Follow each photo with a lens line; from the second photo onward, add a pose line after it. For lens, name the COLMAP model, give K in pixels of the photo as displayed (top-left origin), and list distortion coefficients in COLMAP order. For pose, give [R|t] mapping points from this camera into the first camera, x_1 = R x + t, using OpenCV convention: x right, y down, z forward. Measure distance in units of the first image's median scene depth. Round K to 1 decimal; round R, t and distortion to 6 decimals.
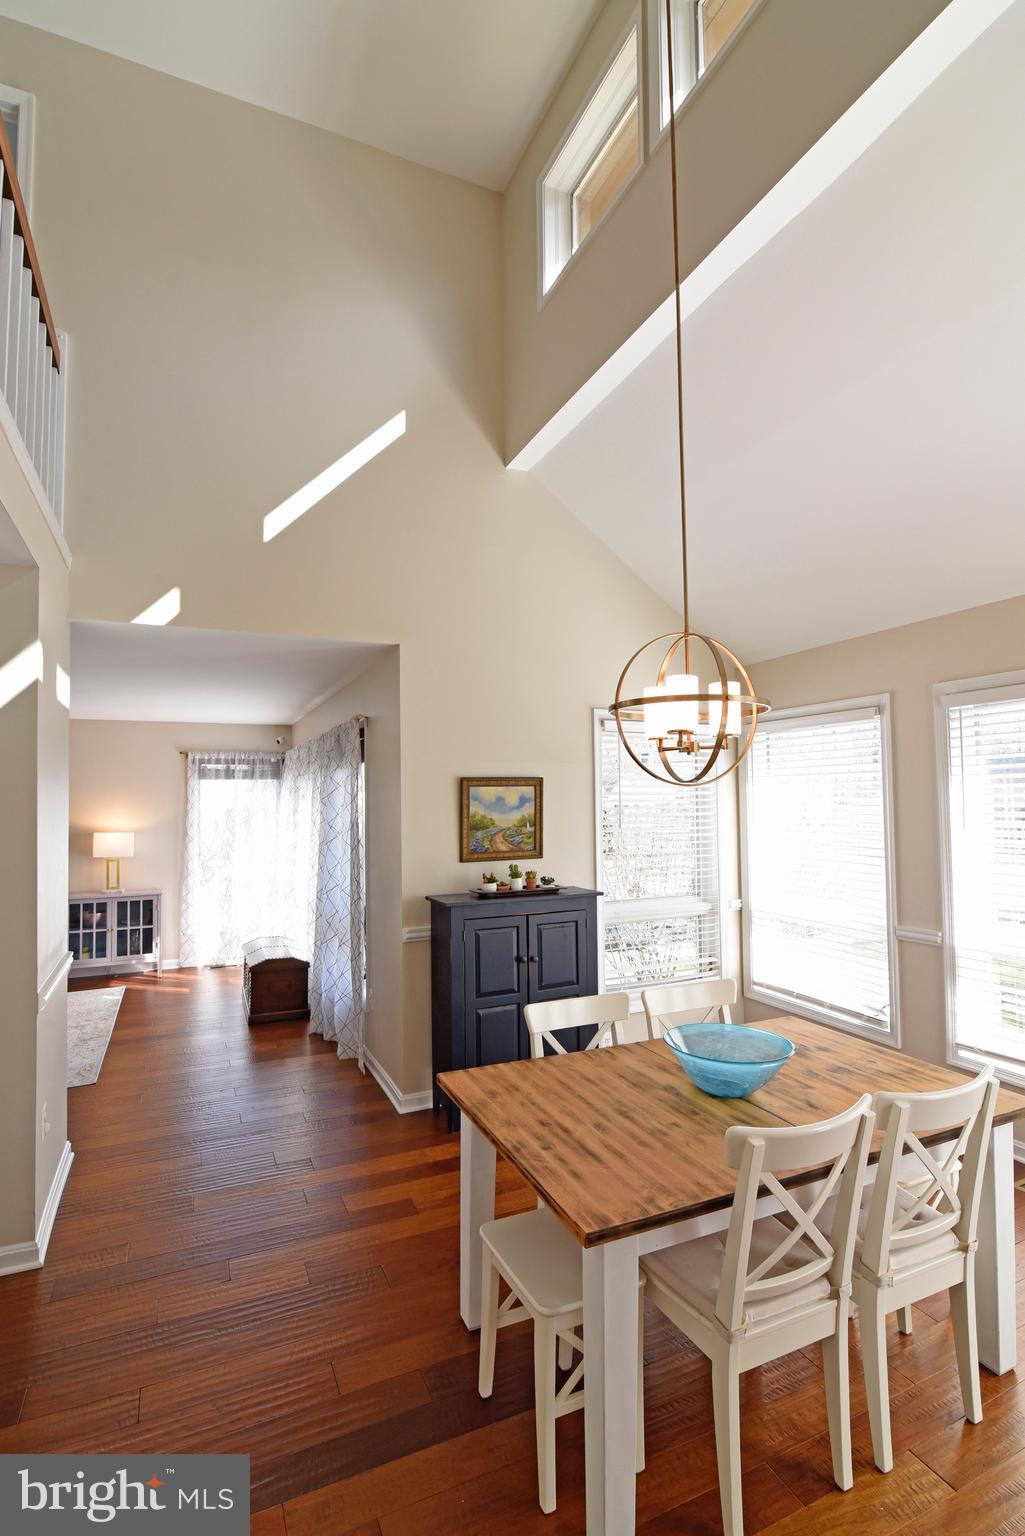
lens RADIAL K [[736.7, 0, 522.6], [0, 736.7, 773.2], [0, 0, 1]] dist [-0.018138, 0.000344]
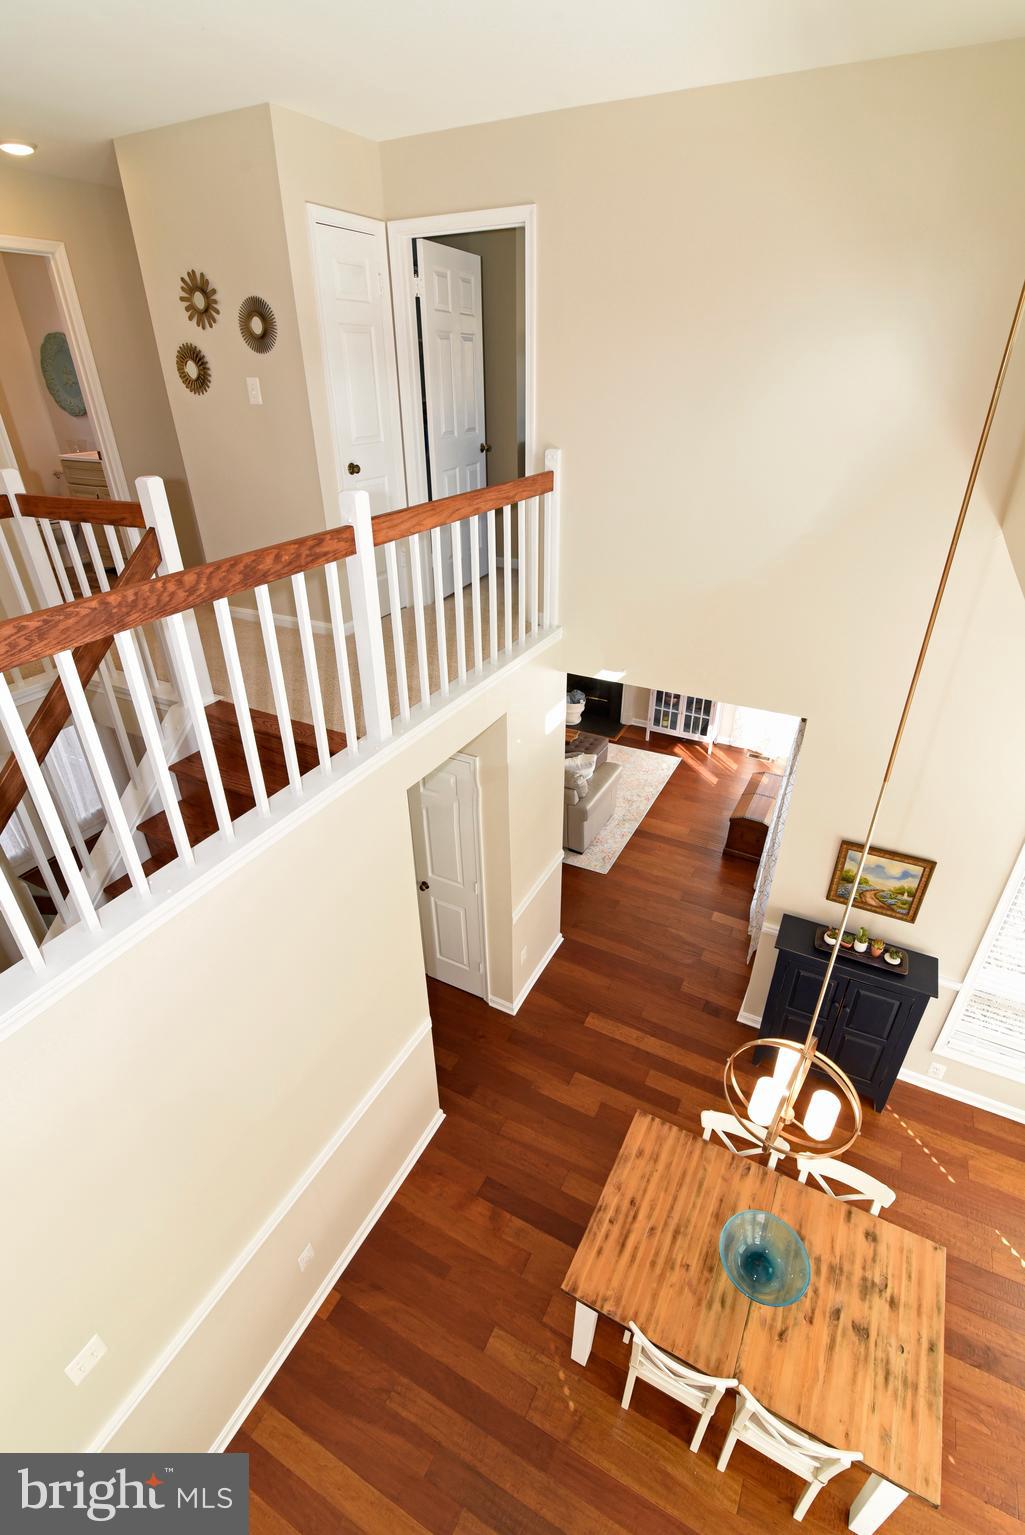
lens RADIAL K [[703.5, 0, 512.5], [0, 703.5, 767.5], [0, 0, 1]] dist [-0.018081, 0.000548]
pose [[0.603788, 0.402474, -0.688080, 0.305949], [0.035973, 0.848545, 0.527900, -0.682801], [0.796333, -0.343492, 0.497863, 0.143183]]
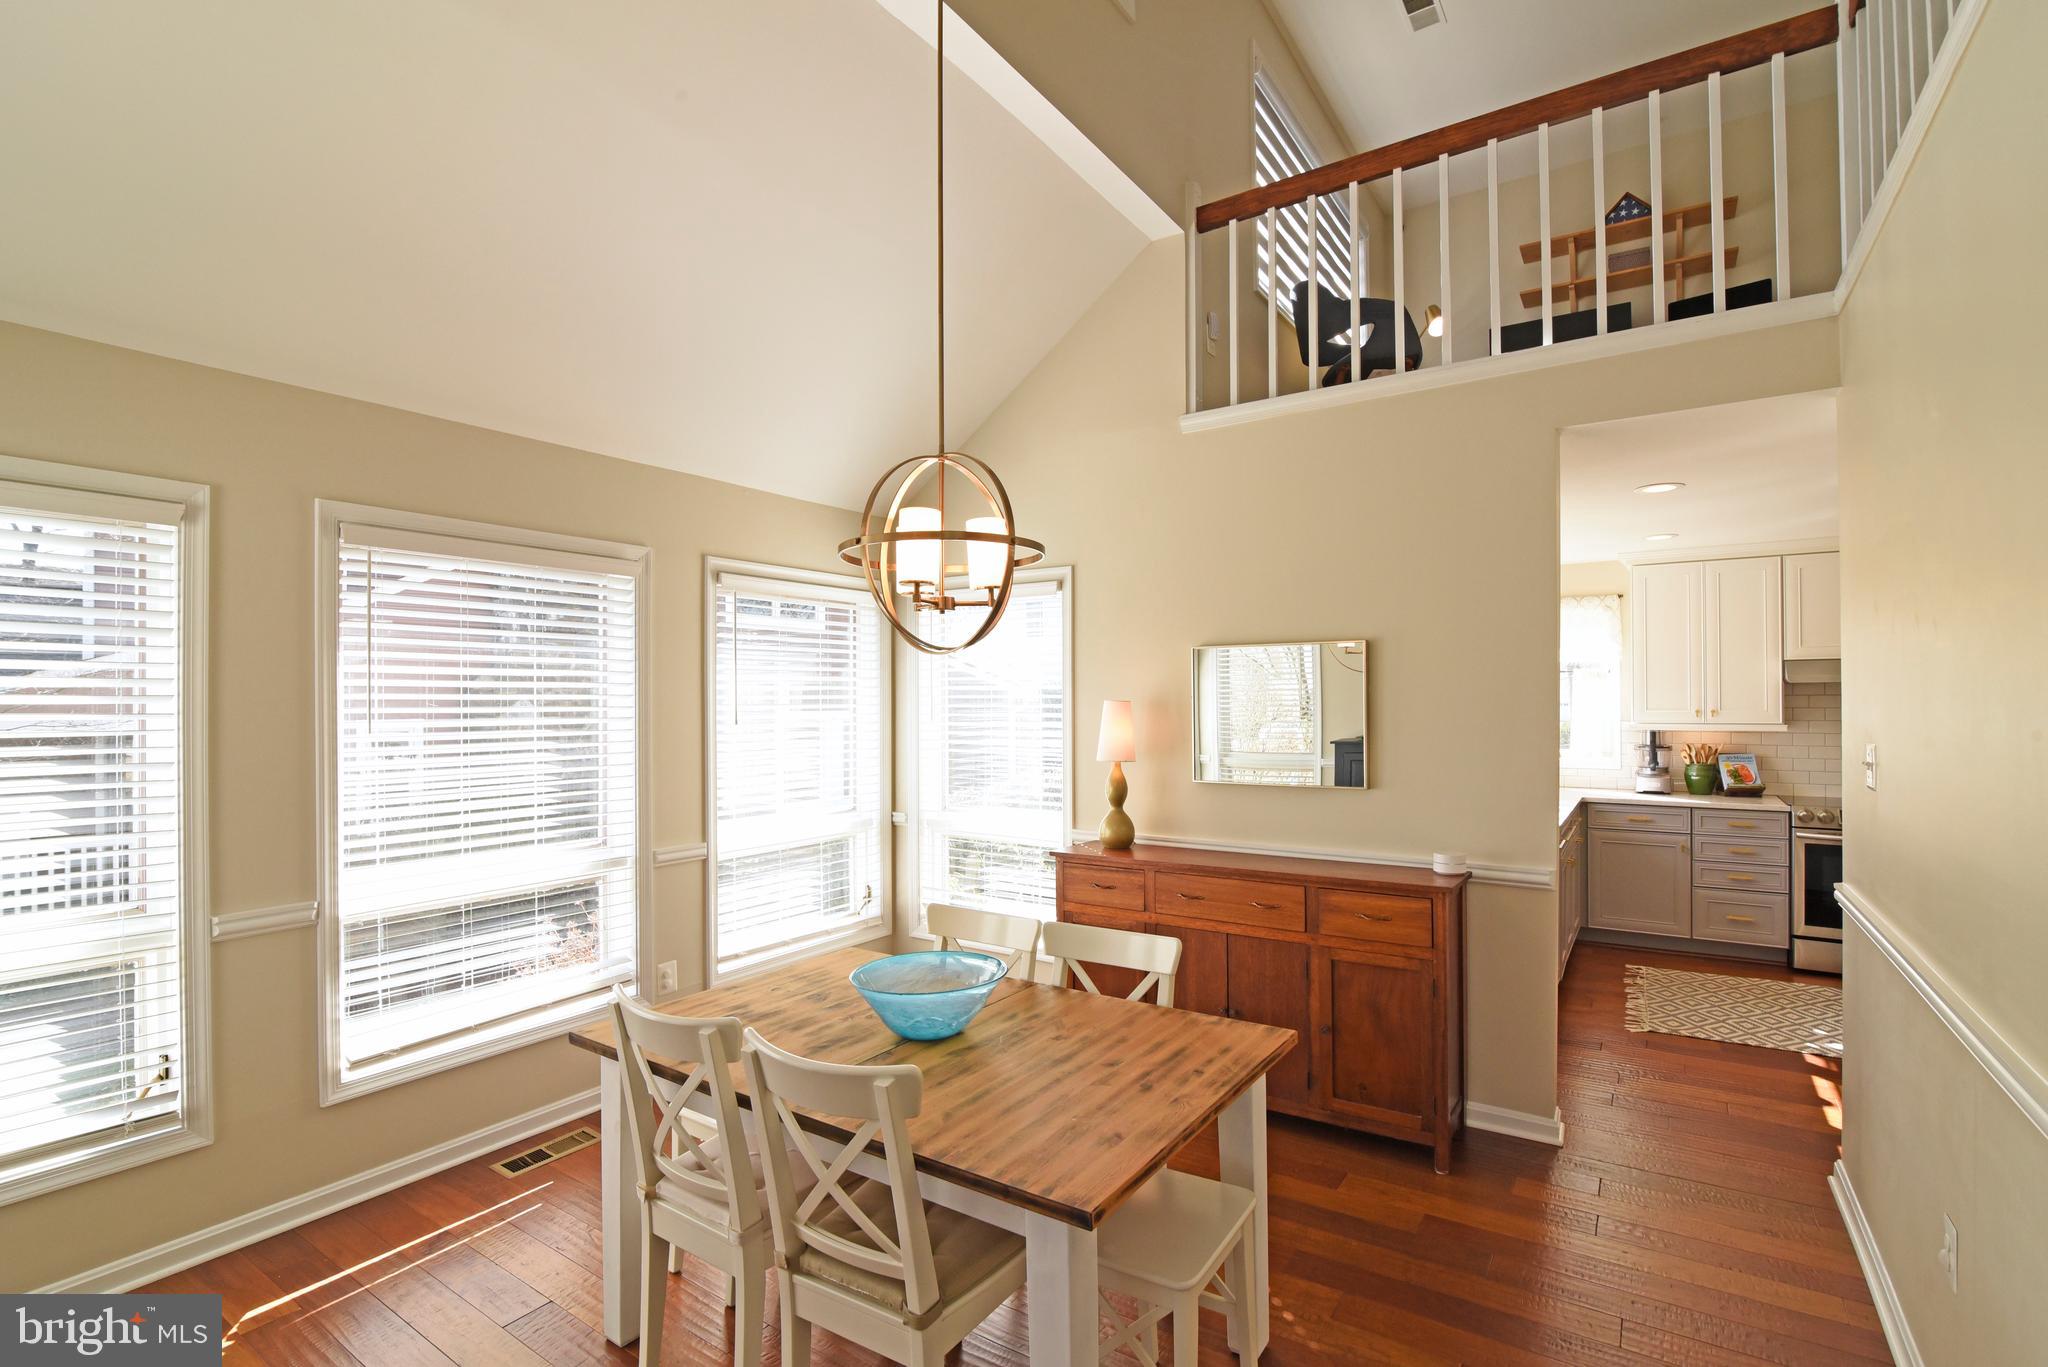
lens RADIAL K [[938.7, 0, 1026.8], [0, 938.7, 695.8], [0, 0, 1]] dist [-0.018081, 0.000548]
pose [[-0.516523, 0.018482, 0.856074, -0.384194], [-0.023563, 0.999082, -0.035786, 0.053599], [-0.855949, -0.038656, -0.515613, 0.831230]]
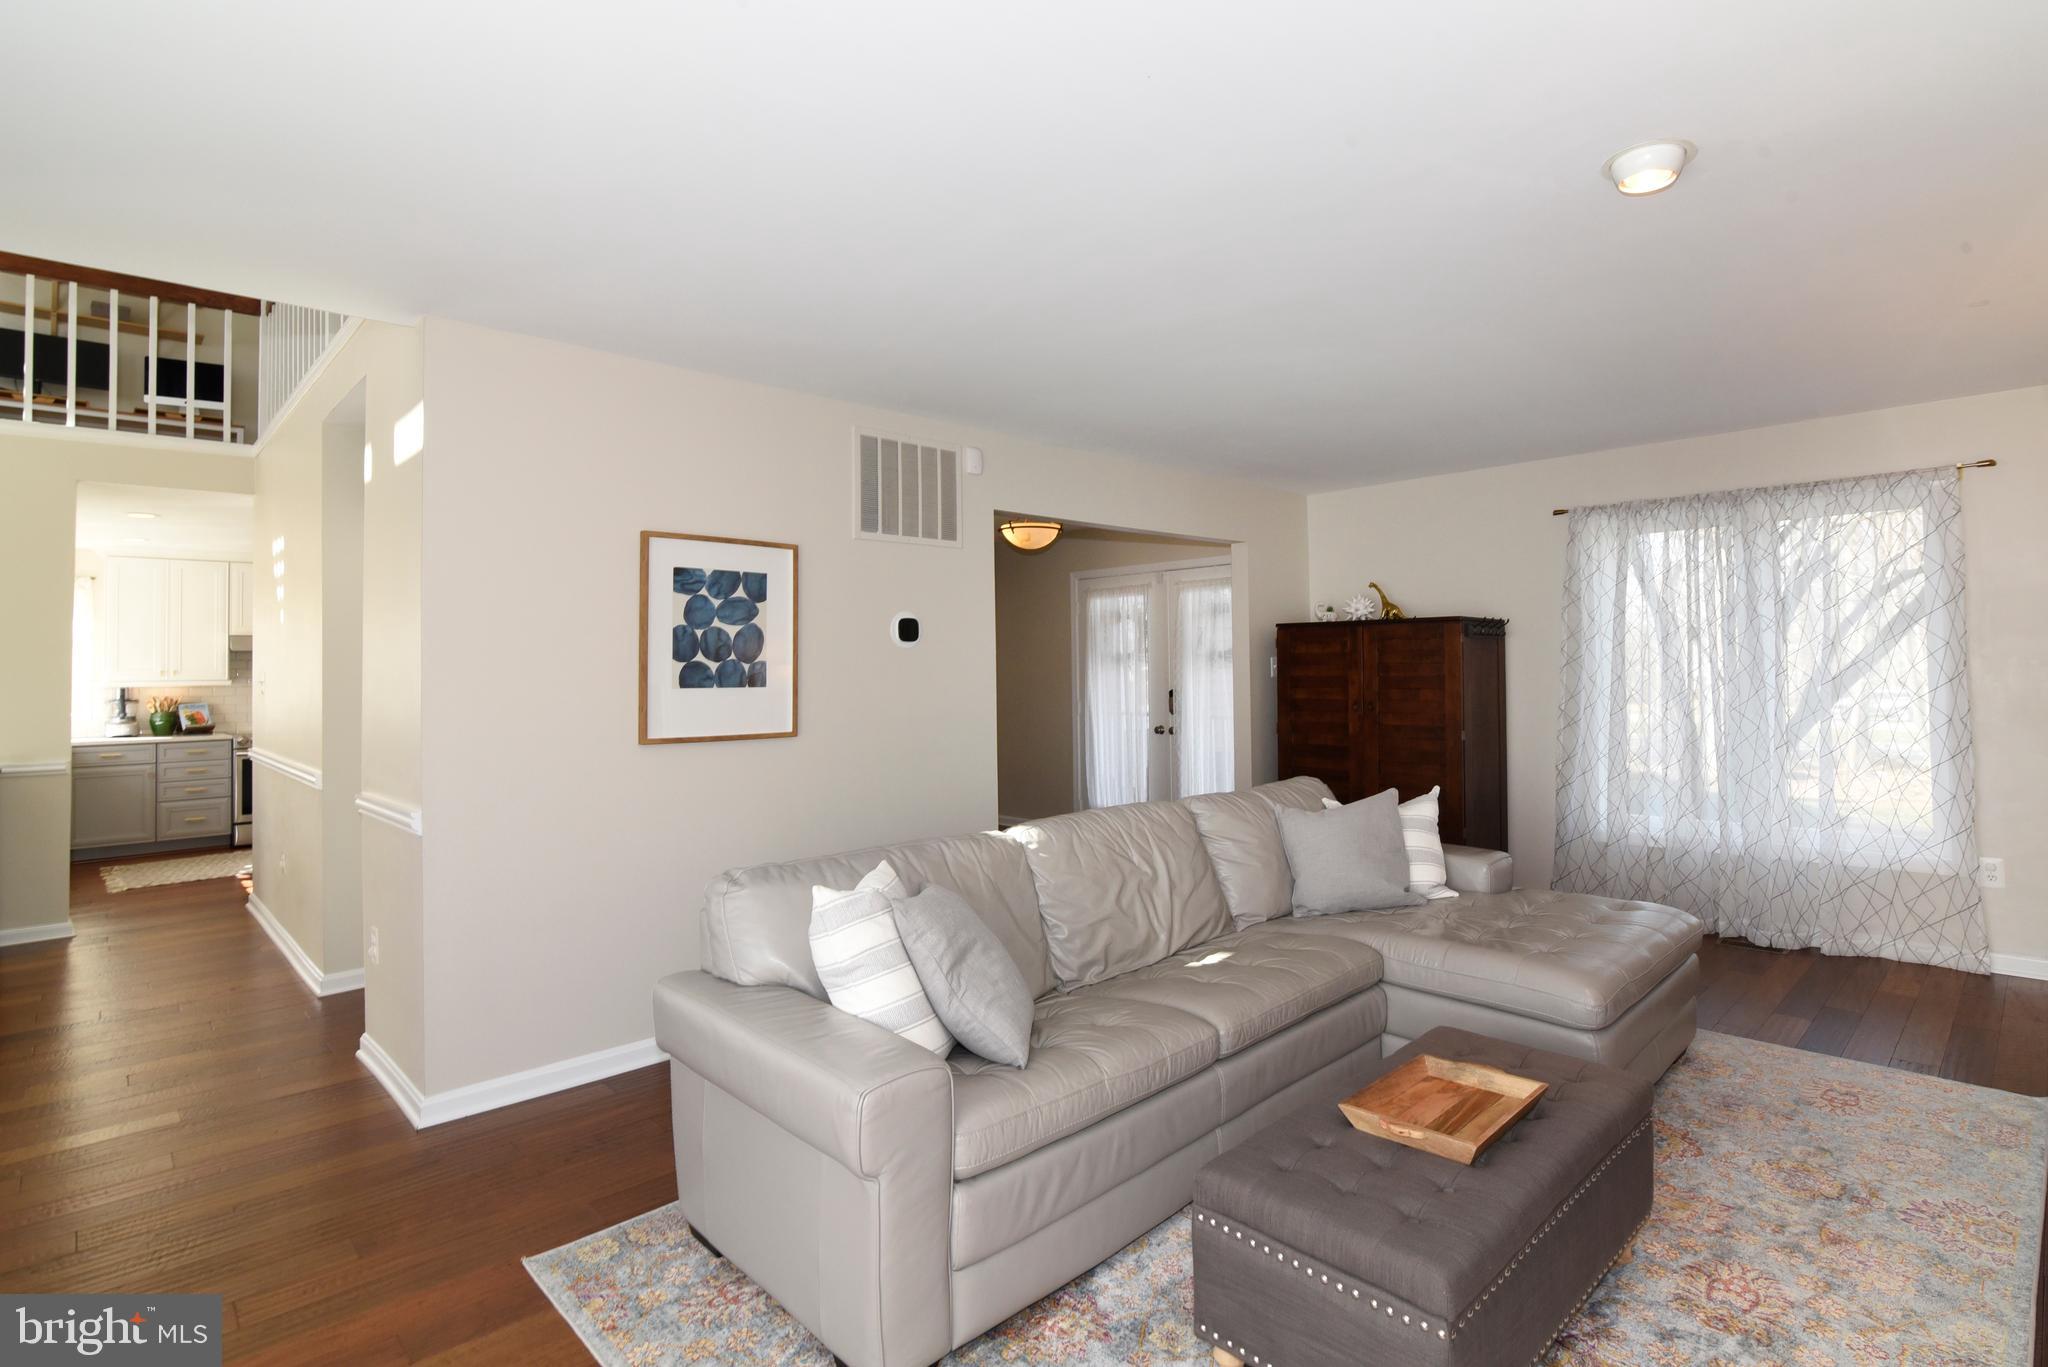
lens RADIAL K [[907.8, 0, 1024.7], [0, 907.8, 645.9], [0, 0, 1]] dist [-0.017111, 0.000266]
pose [[-0.930771, 0.015708, -0.365266, -0.730978], [0.040185, 0.997419, -0.059505, 0.145875], [0.363388, -0.070064, -0.929000, 1.713007]]
